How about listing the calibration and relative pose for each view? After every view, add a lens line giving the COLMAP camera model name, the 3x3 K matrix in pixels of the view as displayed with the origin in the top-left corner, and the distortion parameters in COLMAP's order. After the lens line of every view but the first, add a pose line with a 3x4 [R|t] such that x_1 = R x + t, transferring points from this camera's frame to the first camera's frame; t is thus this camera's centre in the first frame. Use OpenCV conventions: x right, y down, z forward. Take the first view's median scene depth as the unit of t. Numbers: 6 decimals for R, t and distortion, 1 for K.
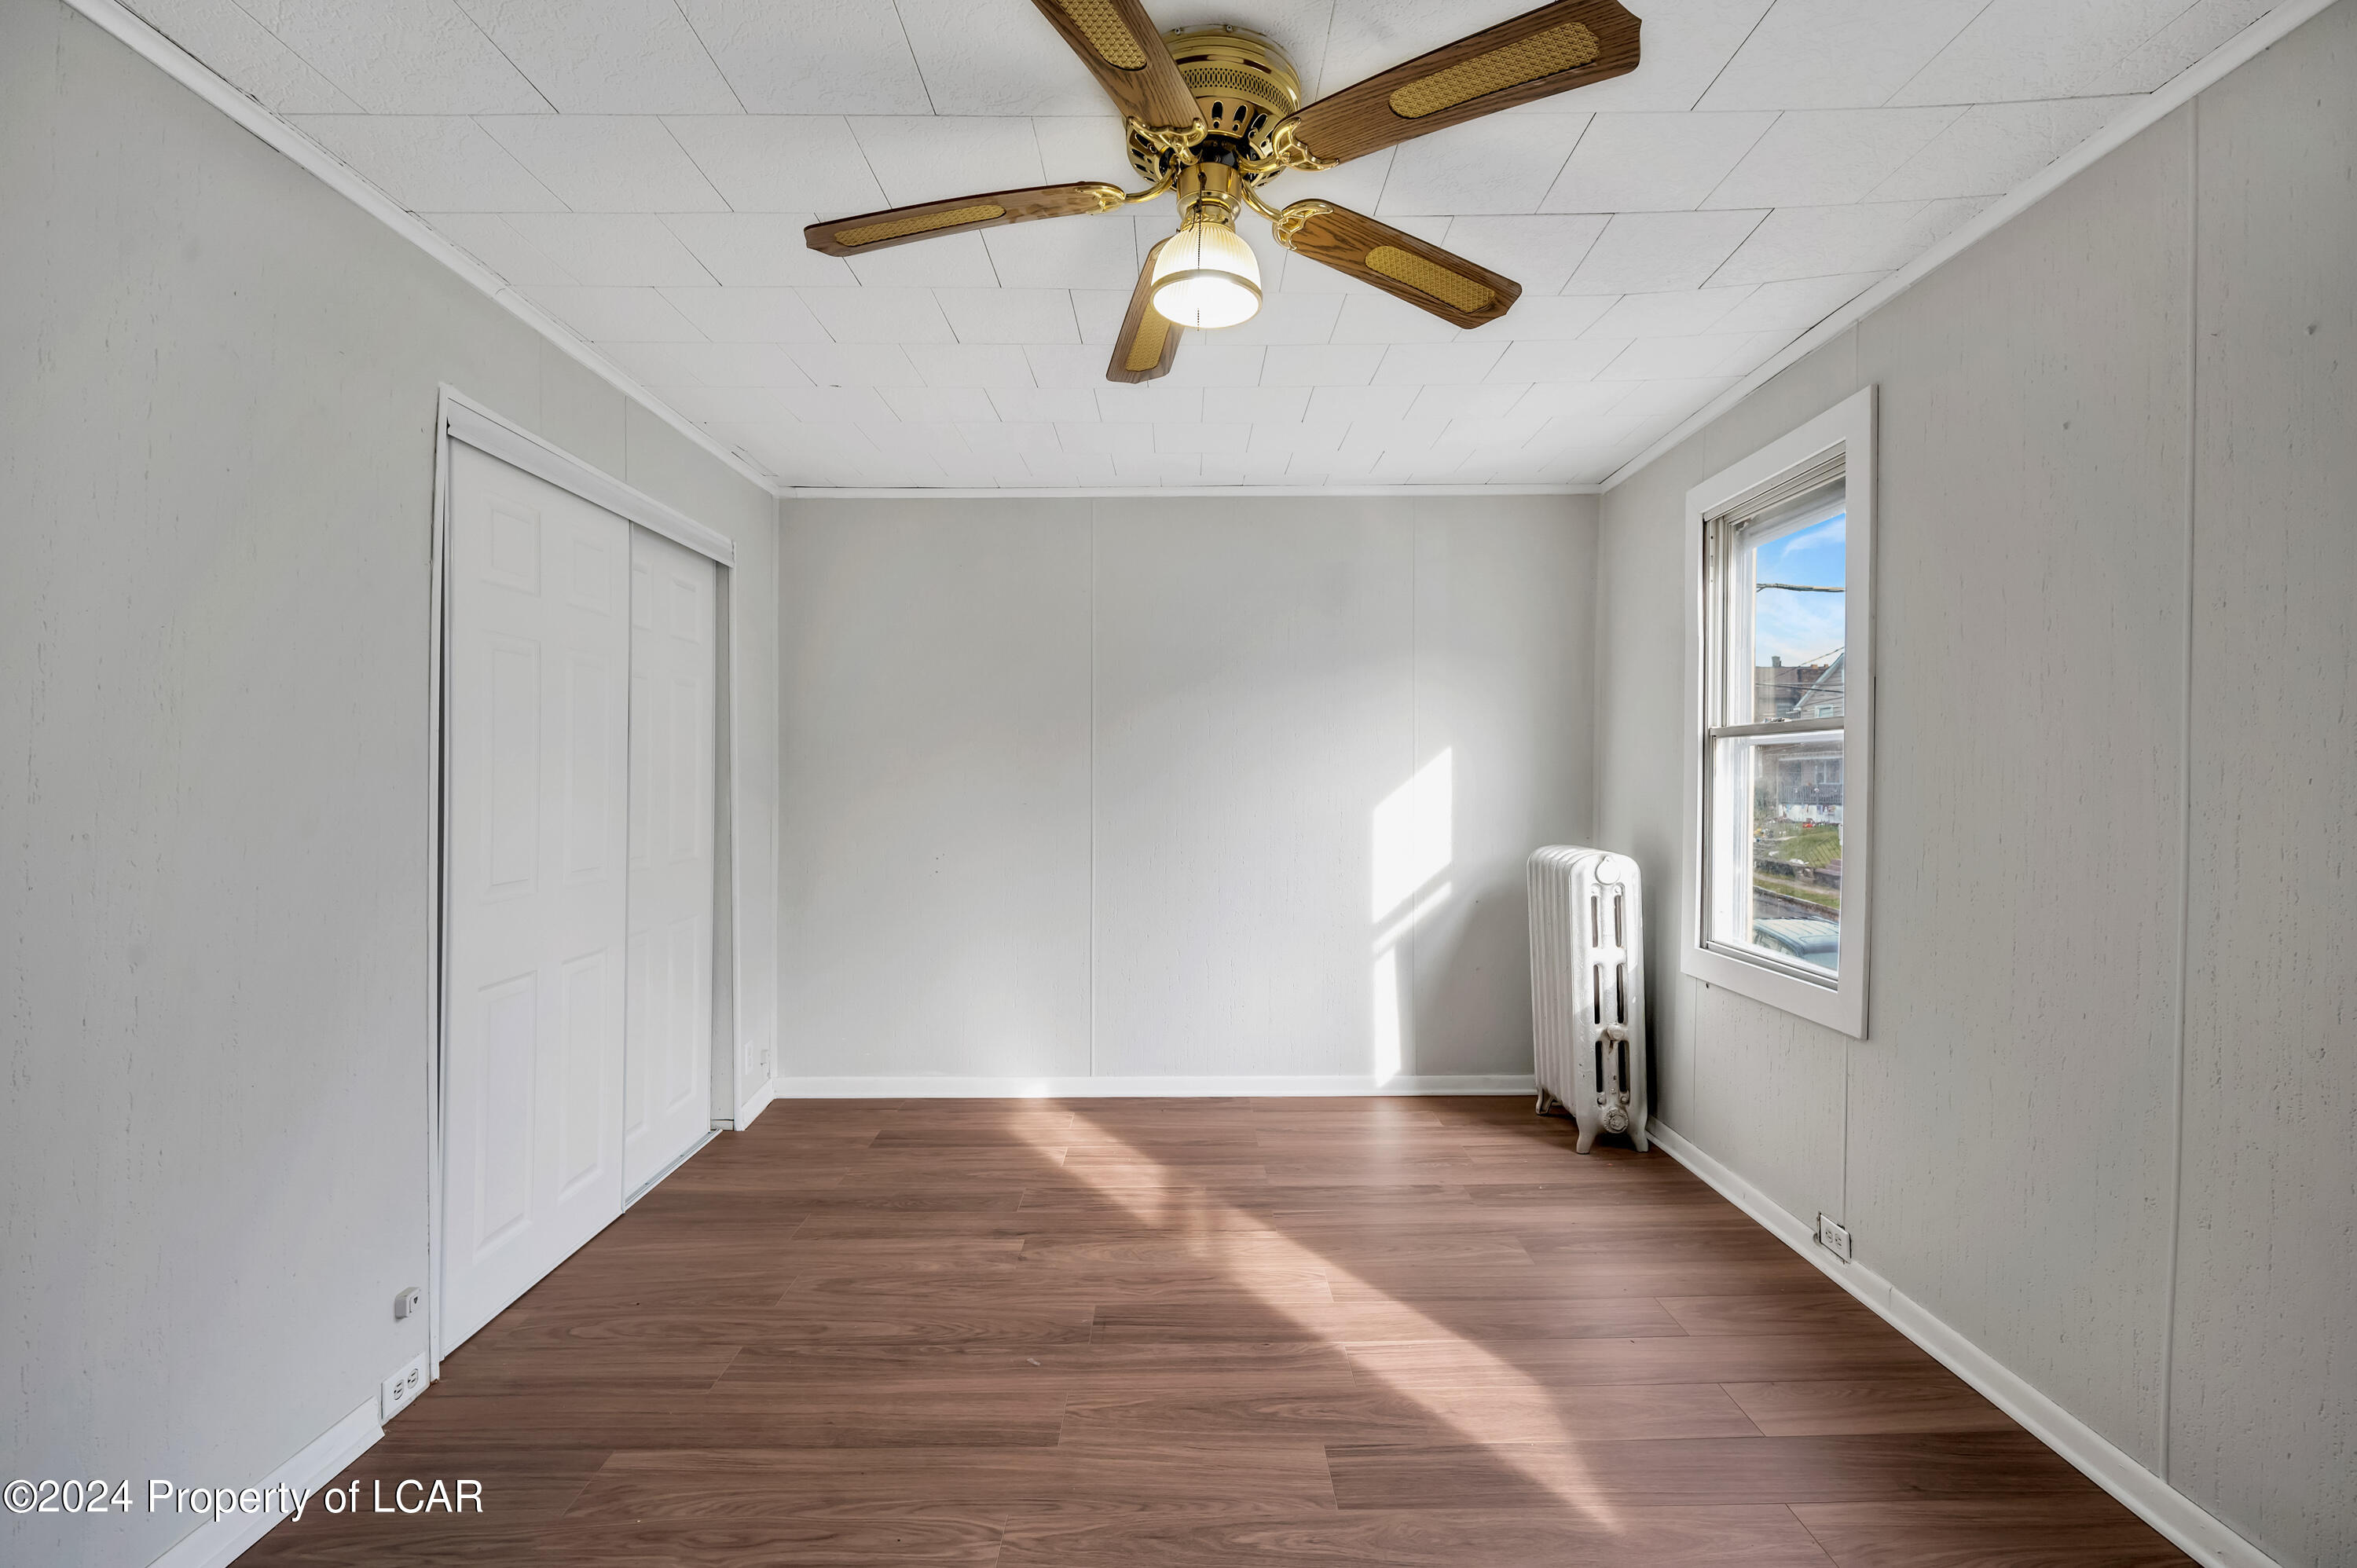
lens RADIAL K [[1050.5, 0, 1180.9], [0, 1050.5, 781.3], [0, 0, 1]] dist [-0.003741, -0.000058]
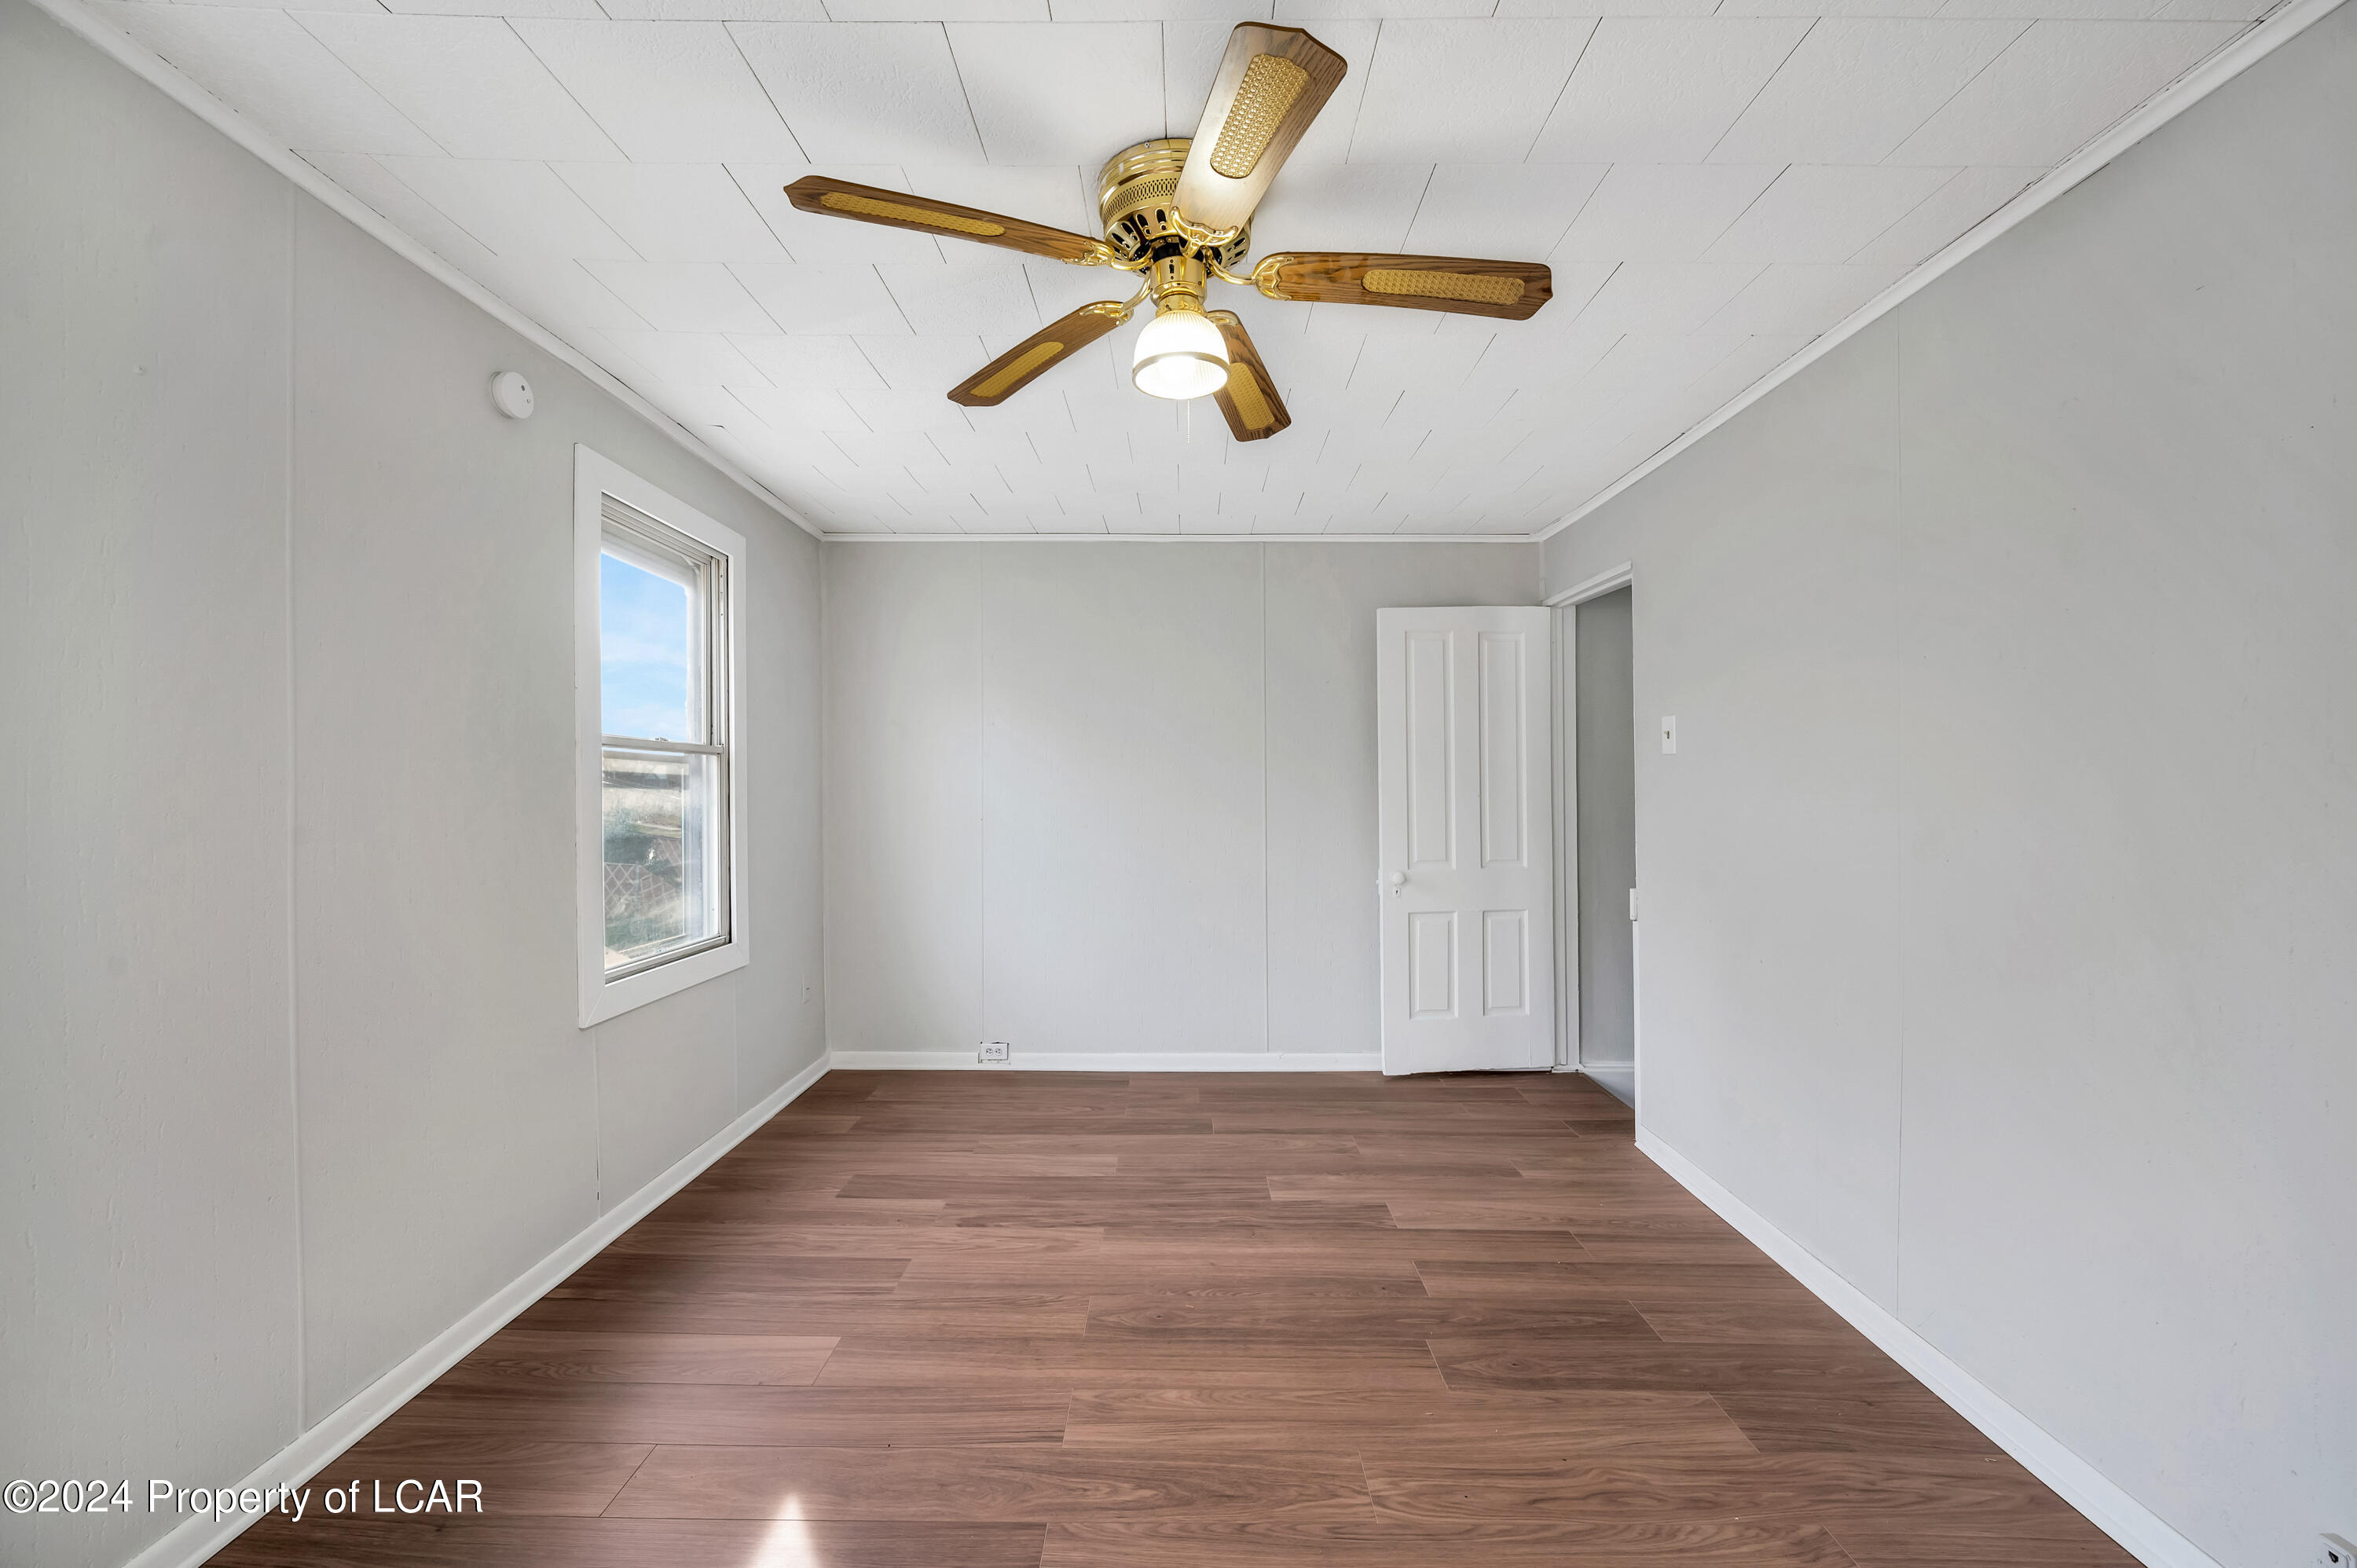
lens RADIAL K [[964.6, 0, 1180.9], [0, 964.6, 785.1], [0, 0, 1]] dist [0.000149, -0.000354]
pose [[-0.999976, -0.001501, 0.006766, 0.018129], [-0.001494, 0.999998, 0.001028, -0.008633], [-0.006768, 0.001018, -0.999977, 1.951951]]
